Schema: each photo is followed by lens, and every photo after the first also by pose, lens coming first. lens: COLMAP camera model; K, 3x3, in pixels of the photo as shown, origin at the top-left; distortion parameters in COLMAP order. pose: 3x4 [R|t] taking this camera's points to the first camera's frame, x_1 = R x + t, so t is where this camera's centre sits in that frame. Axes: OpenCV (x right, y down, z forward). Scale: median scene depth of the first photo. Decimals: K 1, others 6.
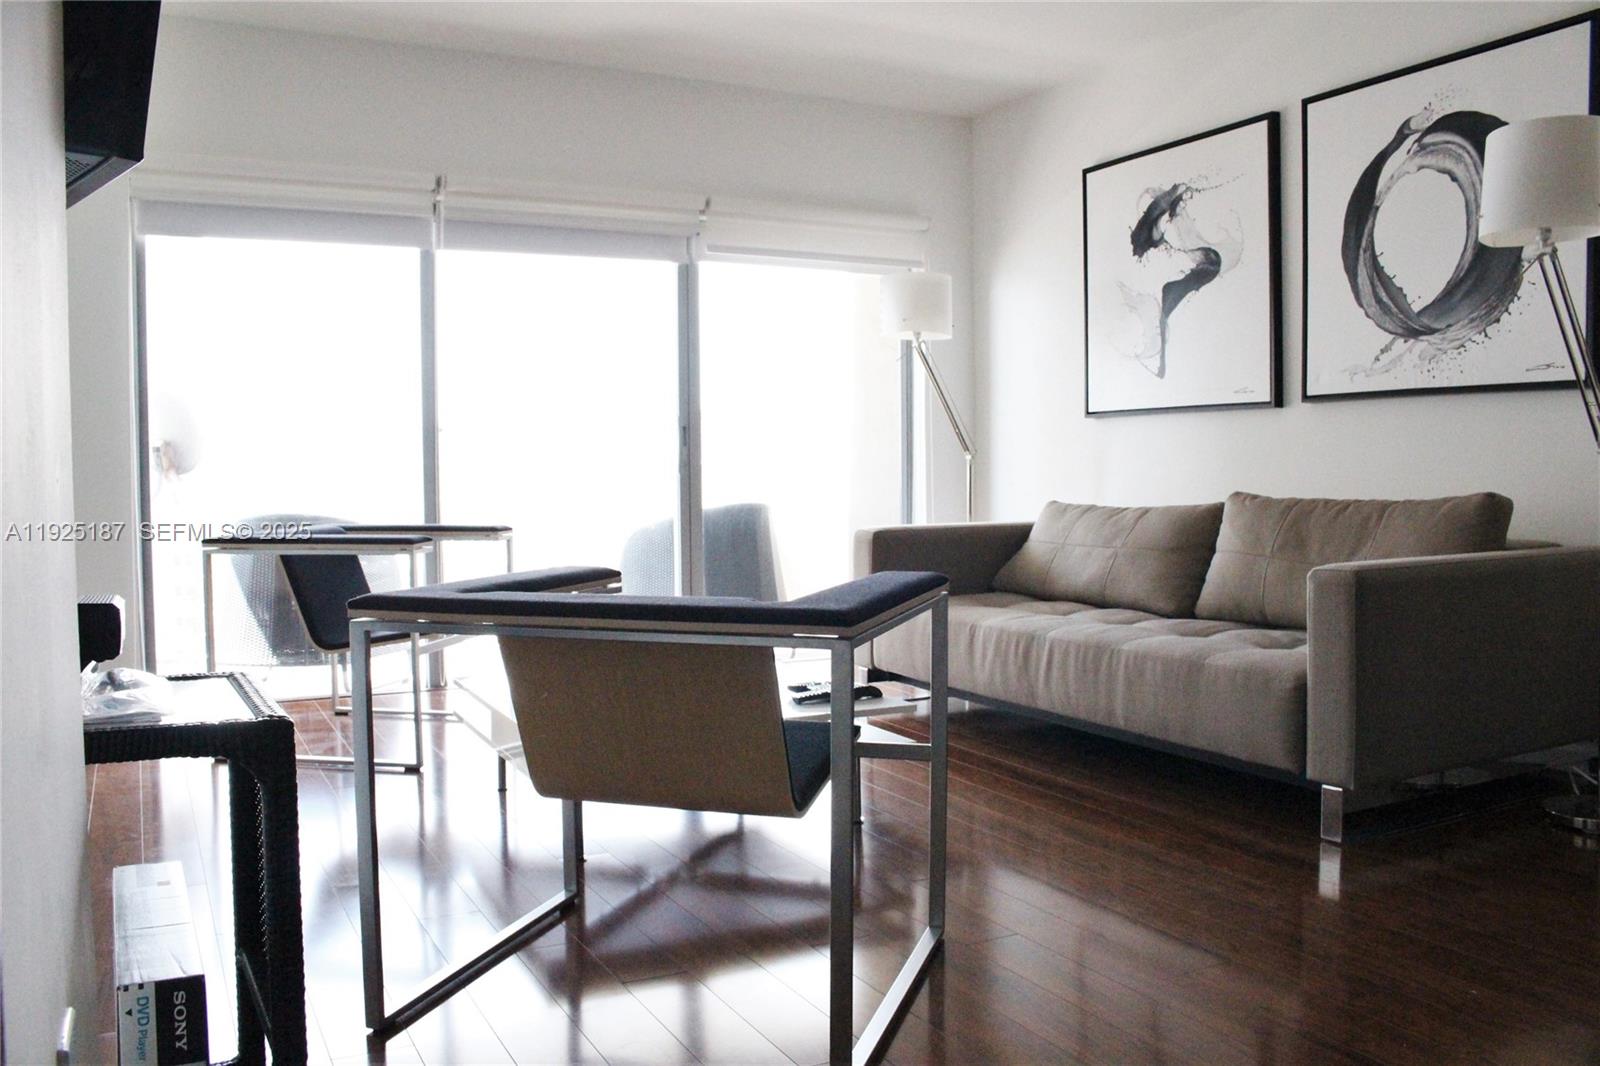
lens RADIAL K [[1321.3, 0, 789.0], [0, 1321.3, 534.6], [0, 0, 1]] dist [-0.130583, 0.079900]
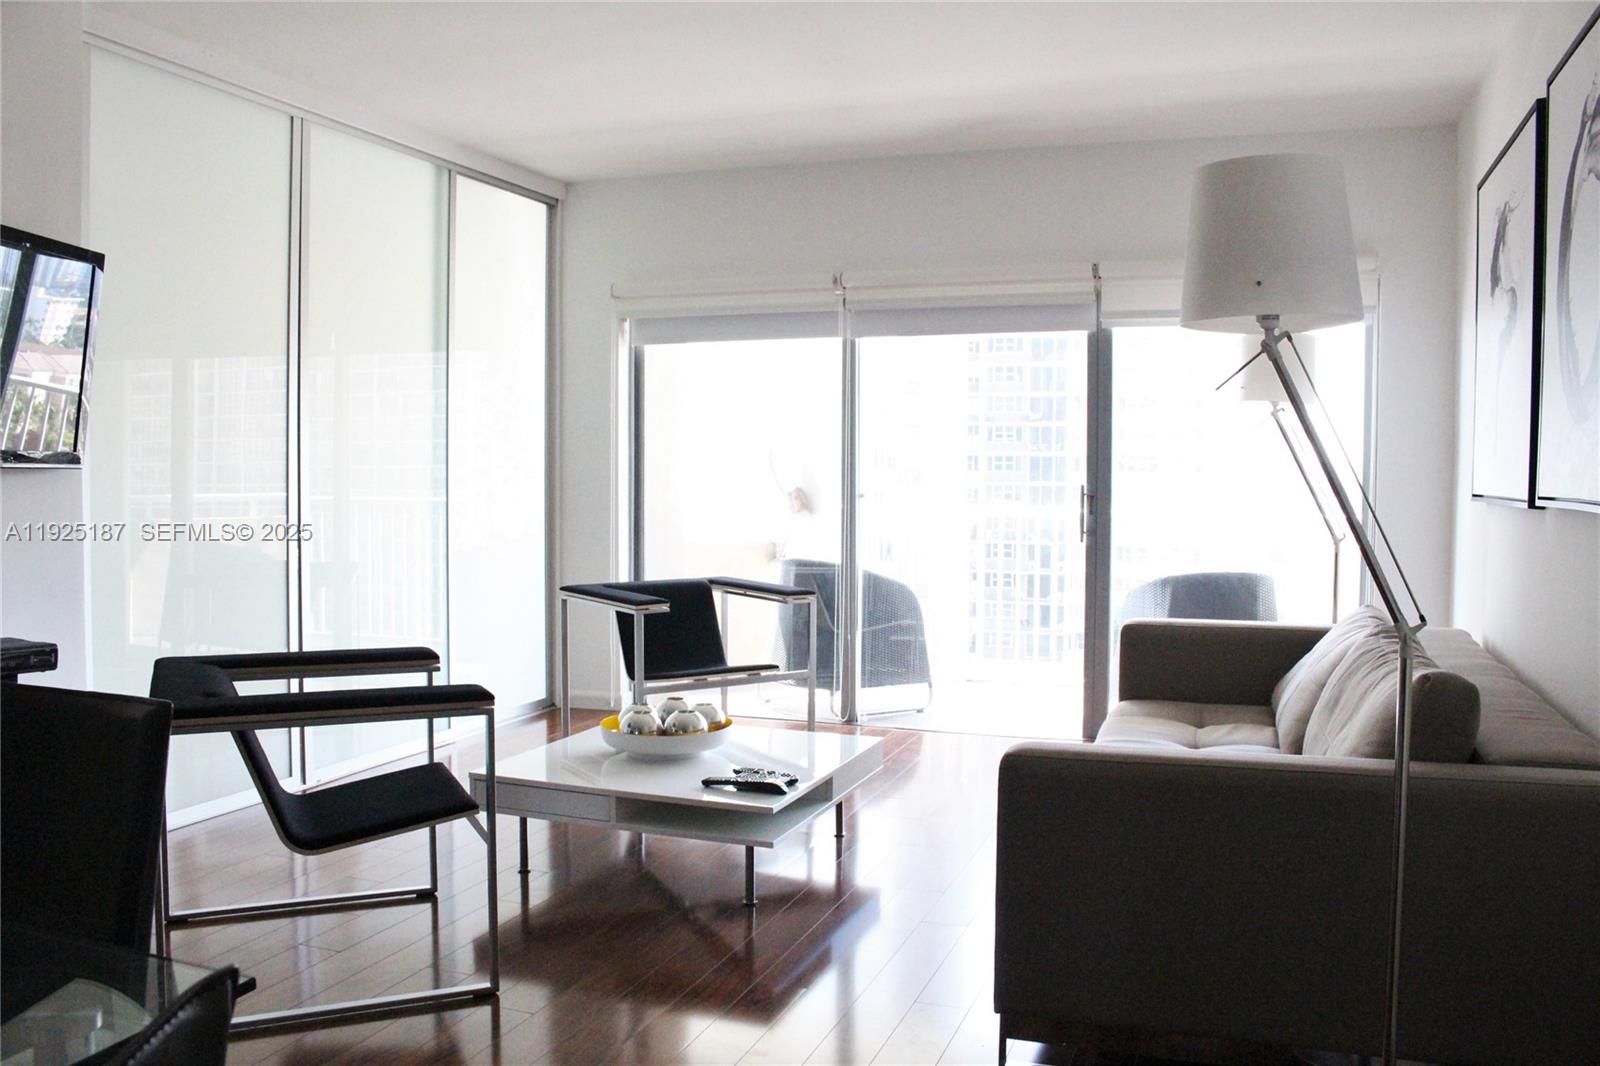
lens RADIAL K [[1321.3, 0, 804.9], [0, 1321.3, 532.0], [0, 0, 1]] dist [-0.130583, 0.079900]
pose [[0.673507, 0.046452, -0.737720, 0.634822], [-0.045756, 0.998729, 0.021114, -0.082404], [0.737763, 0.019534, 0.674777, 0.221185]]
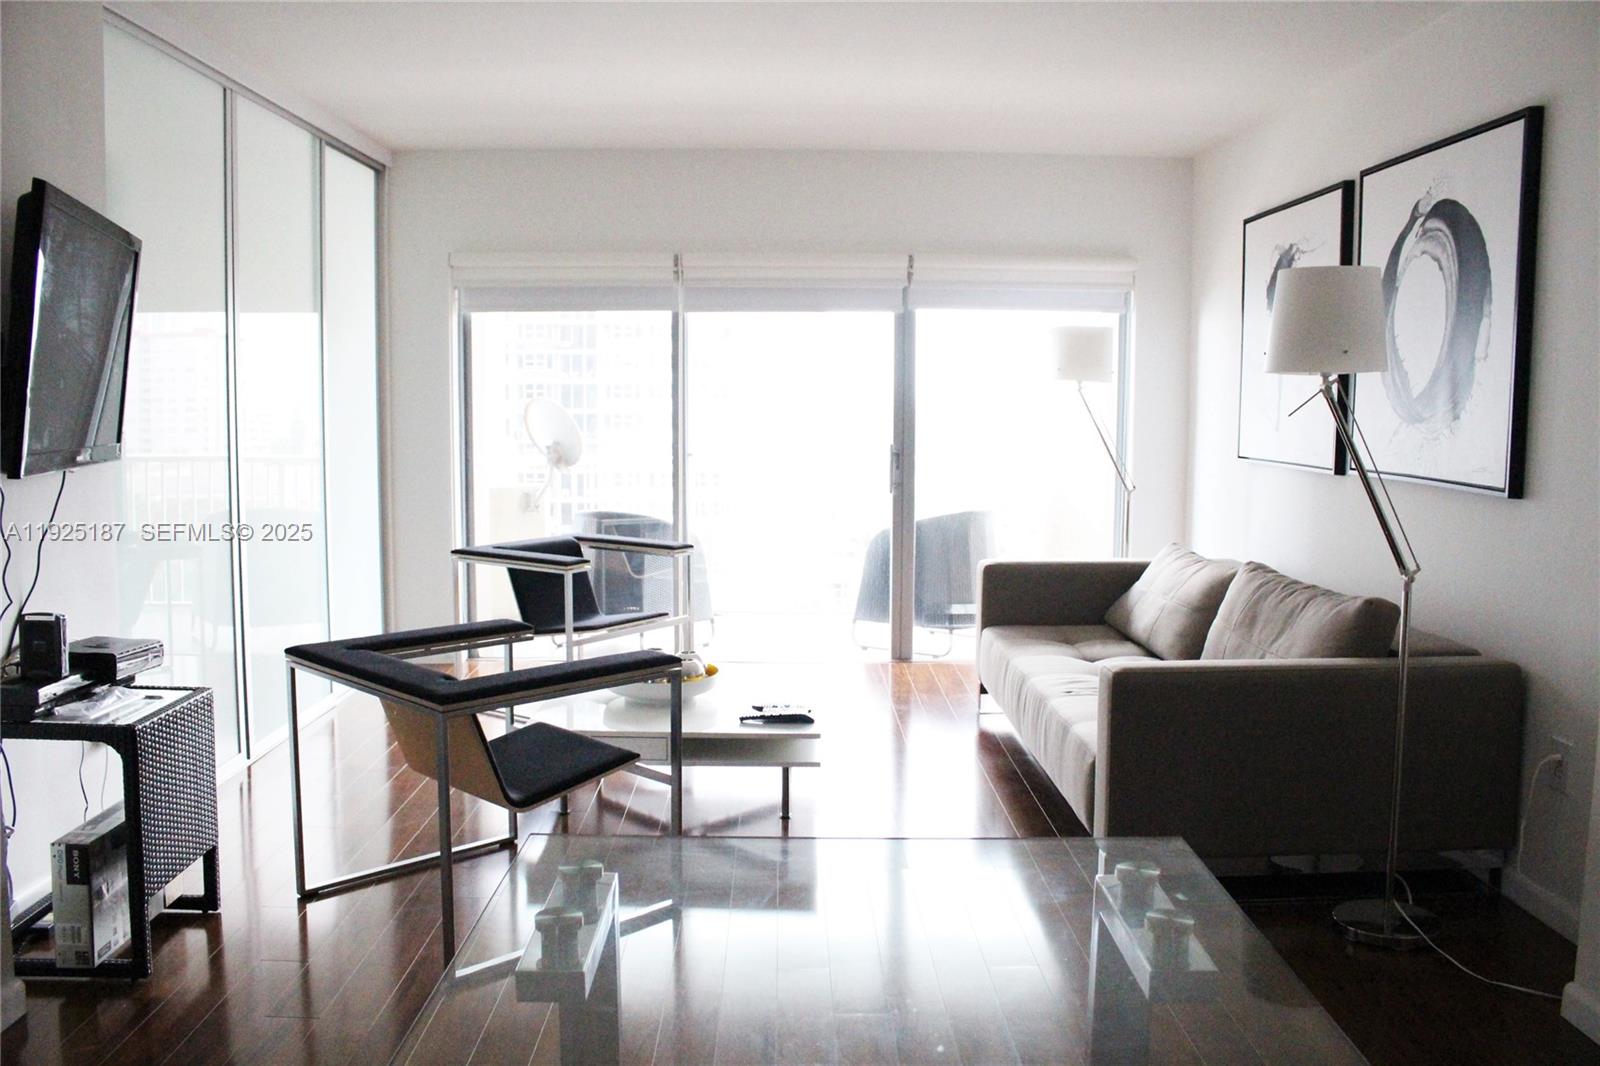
lens RADIAL K [[1321.3, 0, 801.4], [0, 1321.3, 532.0], [0, 0, 1]] dist [-0.130583, 0.079900]
pose [[0.894080, 0.057998, -0.444137, 0.458739], [-0.033577, 0.997470, 0.062664, -0.104113], [0.446648, -0.041114, 0.893765, -0.098939]]
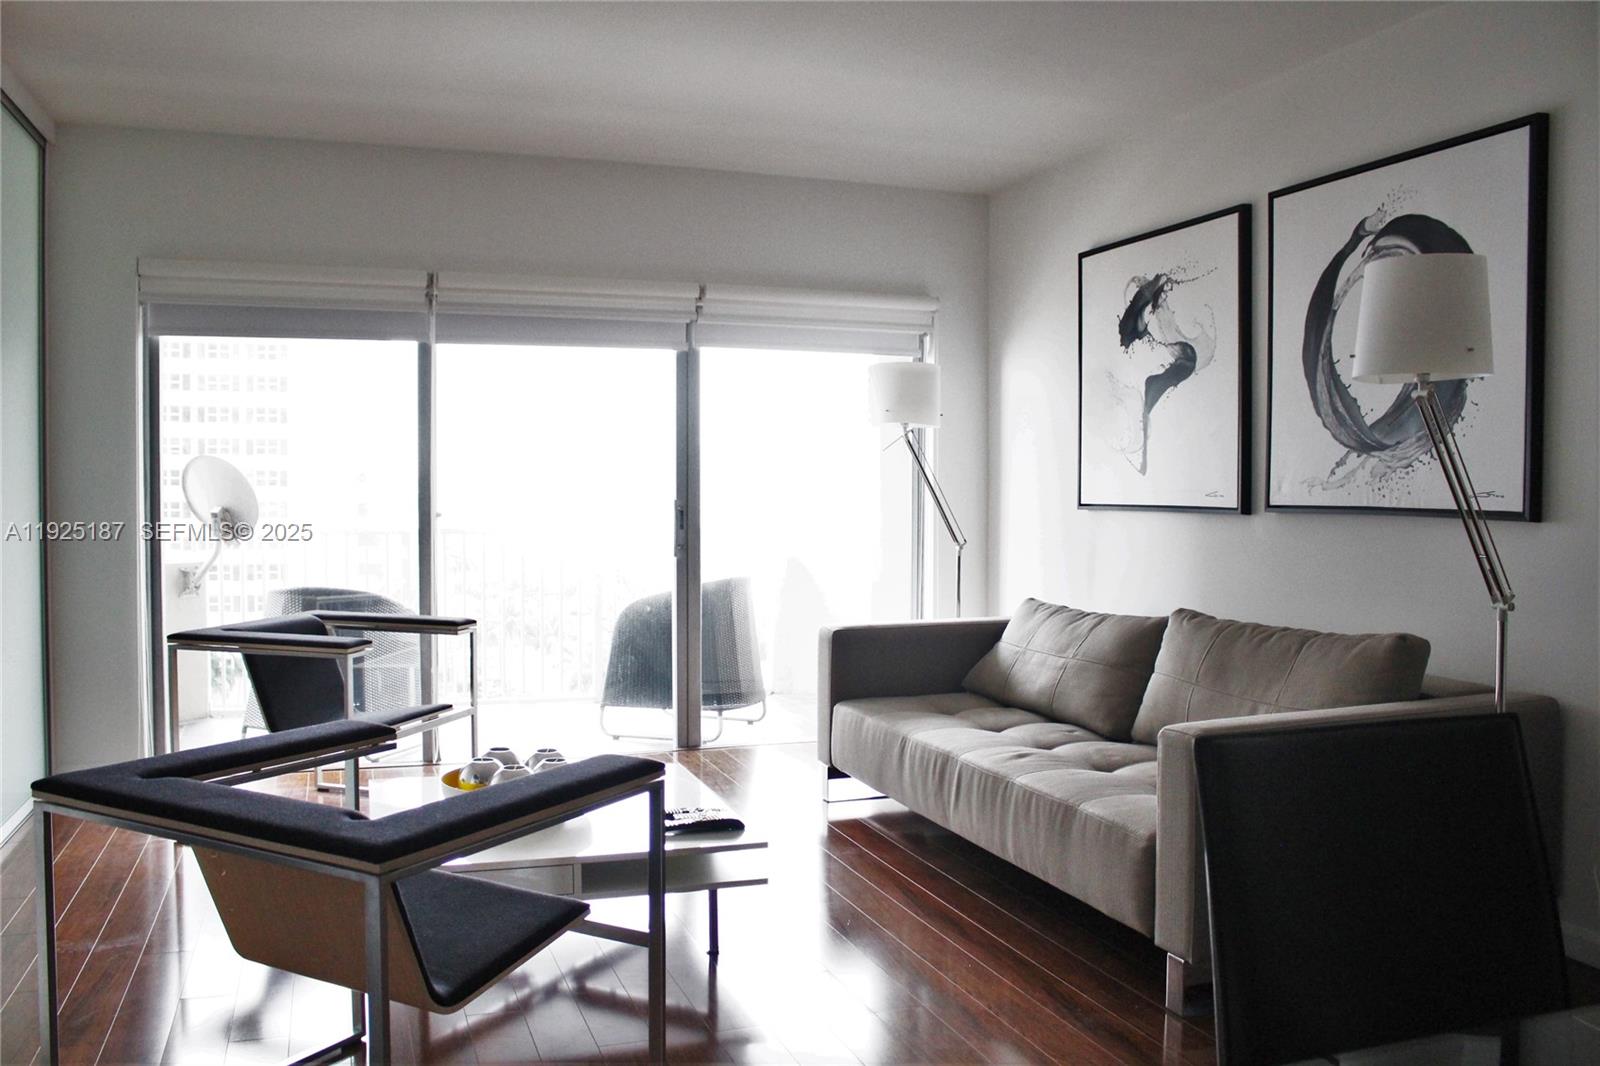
lens RADIAL K [[1321.3, 0, 788.9], [0, 1321.3, 534.9], [0, 0, 1]] dist [-0.130583, 0.079900]
pose [[0.990310, 0.016081, -0.137943, 0.179183], [-0.017679, 0.999790, -0.010362, -0.068162], [0.137748, 0.012700, 0.990386, 0.006981]]
